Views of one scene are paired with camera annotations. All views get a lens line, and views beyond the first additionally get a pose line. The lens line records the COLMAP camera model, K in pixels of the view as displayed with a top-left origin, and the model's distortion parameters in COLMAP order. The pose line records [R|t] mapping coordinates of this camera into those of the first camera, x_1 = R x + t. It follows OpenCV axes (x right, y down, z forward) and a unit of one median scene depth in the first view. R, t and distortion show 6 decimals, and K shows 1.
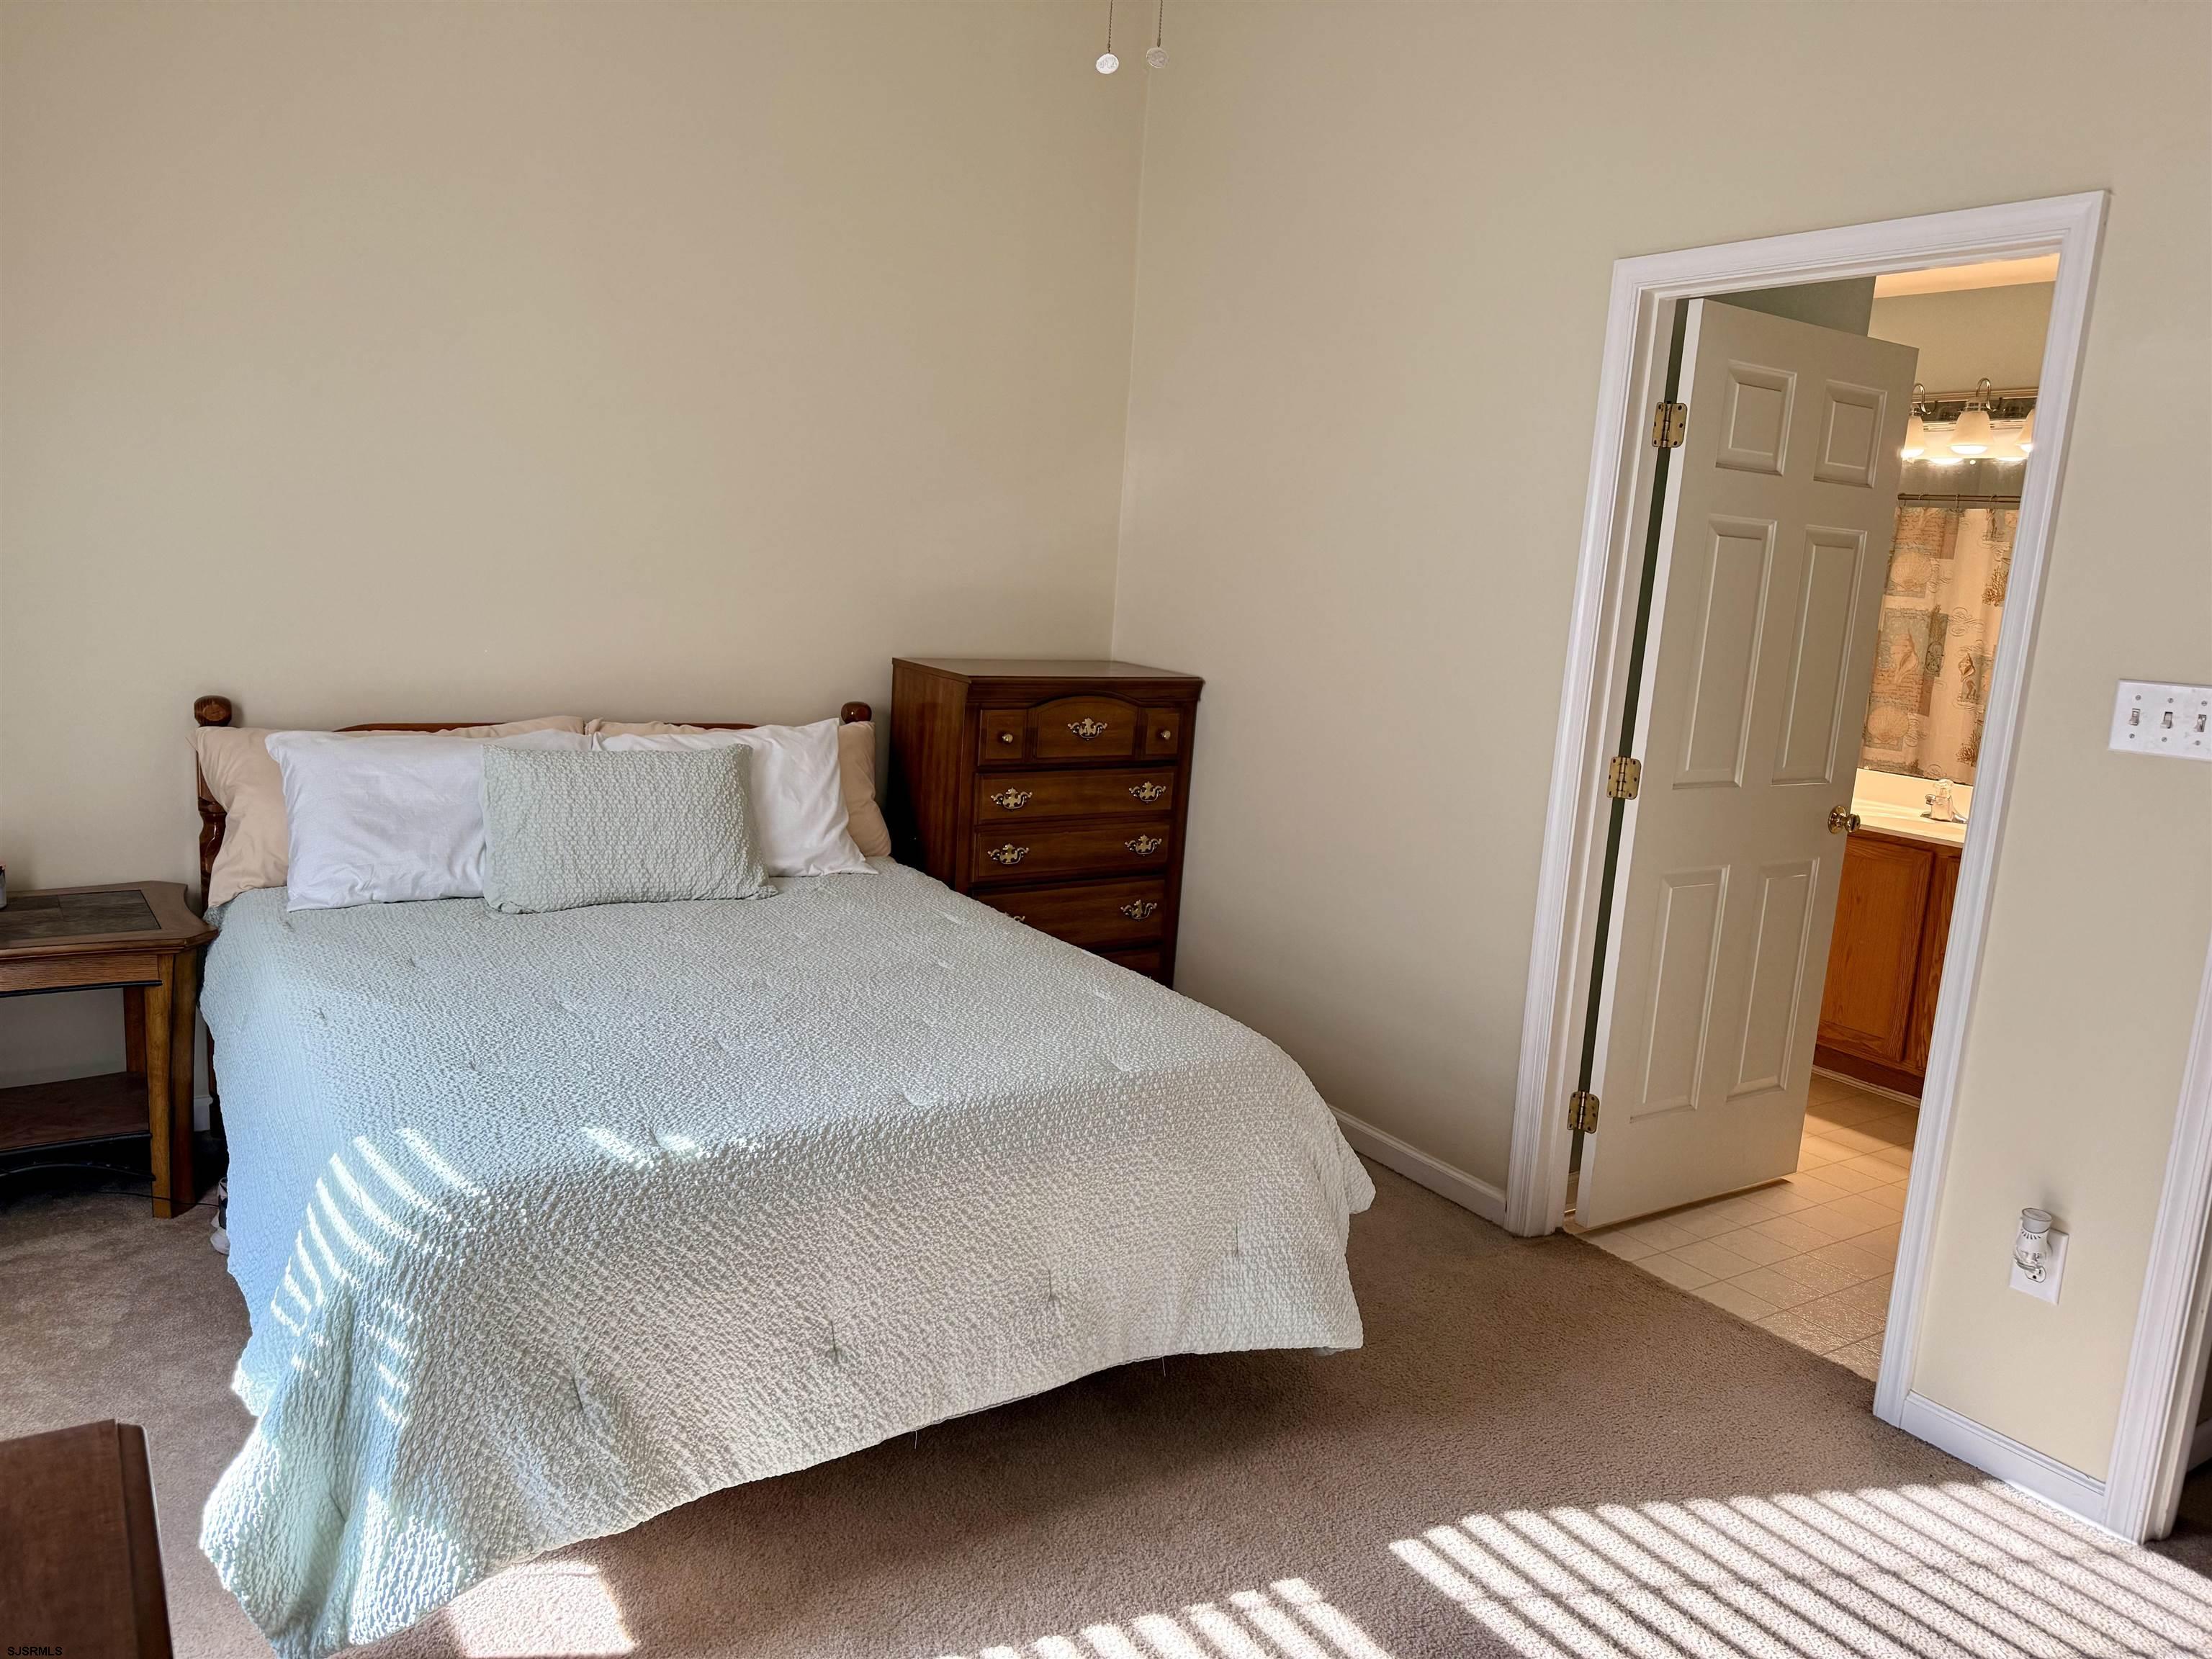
lens RADIAL K [[1570.2, 0, 1106.0], [0, 1570.2, 829.5], [0, 0, 1]] dist [0.165995, -0.254133]
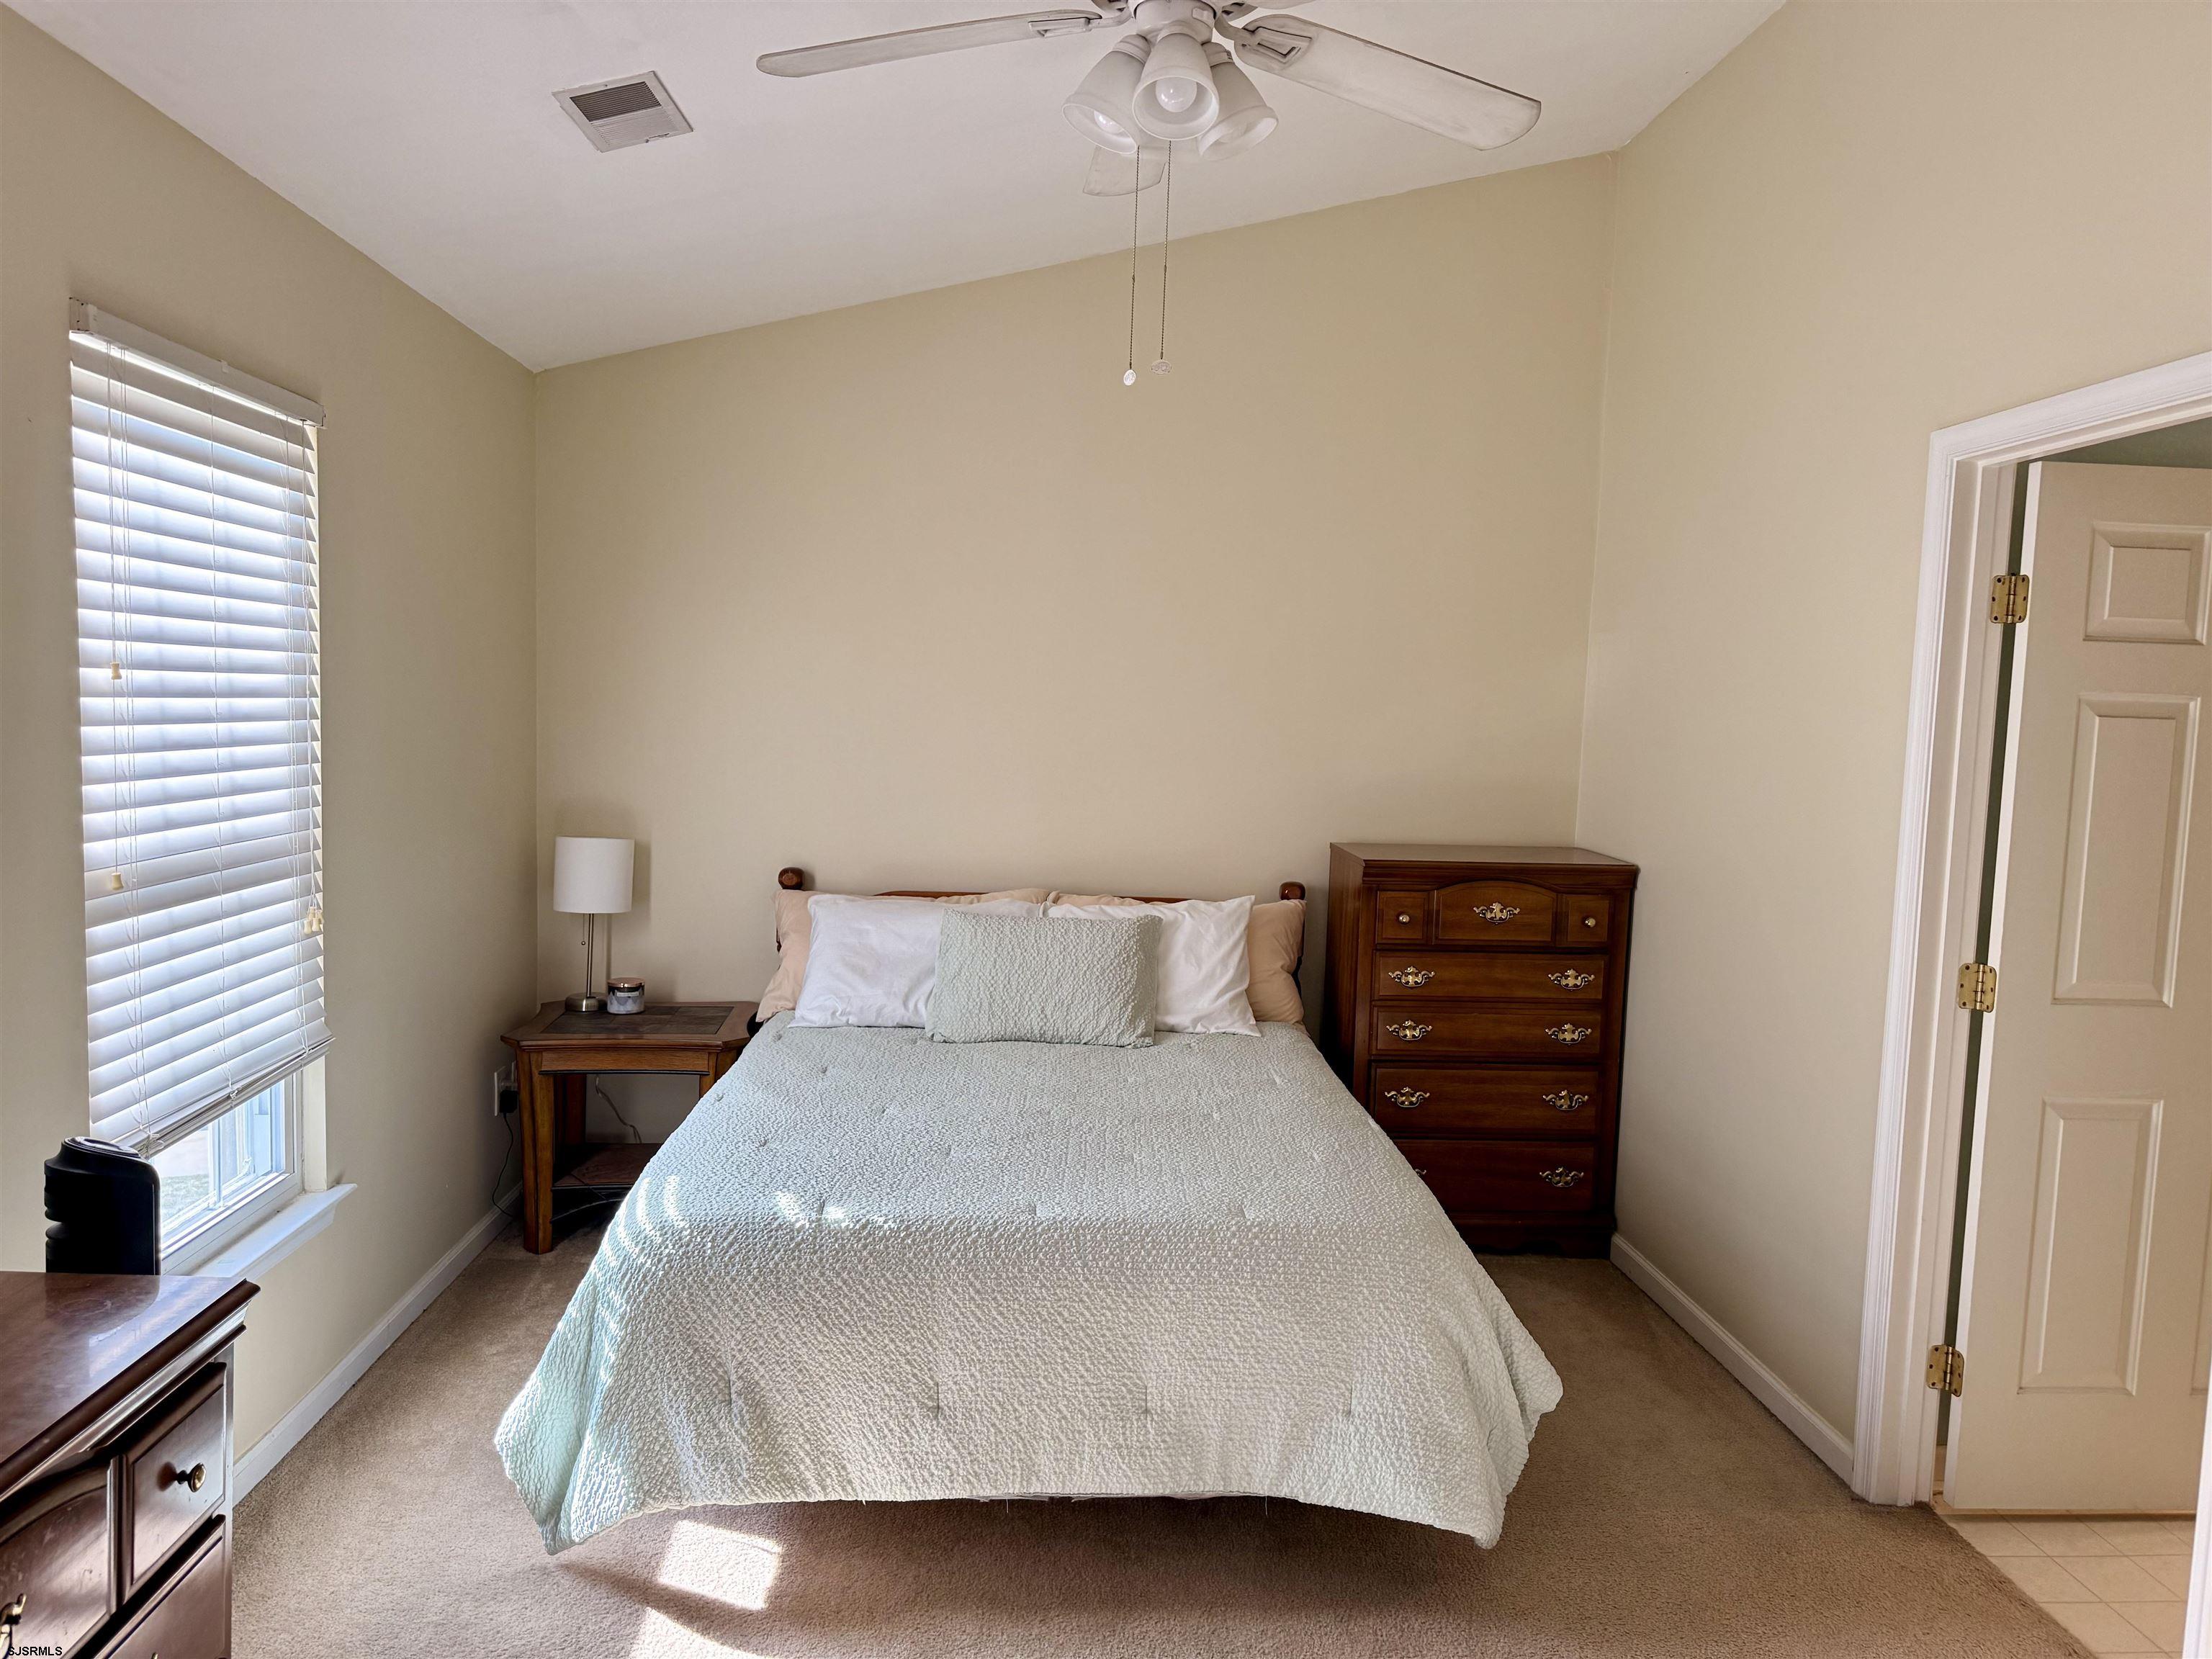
lens RADIAL K [[1570.2, 0, 1106.0], [0, 1570.2, 829.5], [0, 0, 1]] dist [0.165995, -0.254133]
pose [[0.861143, 0.005619, -0.508331, 0.487492], [-0.064681, 0.993023, -0.098597, -0.000086], [0.504230, 0.117786, 0.855499, -0.026177]]
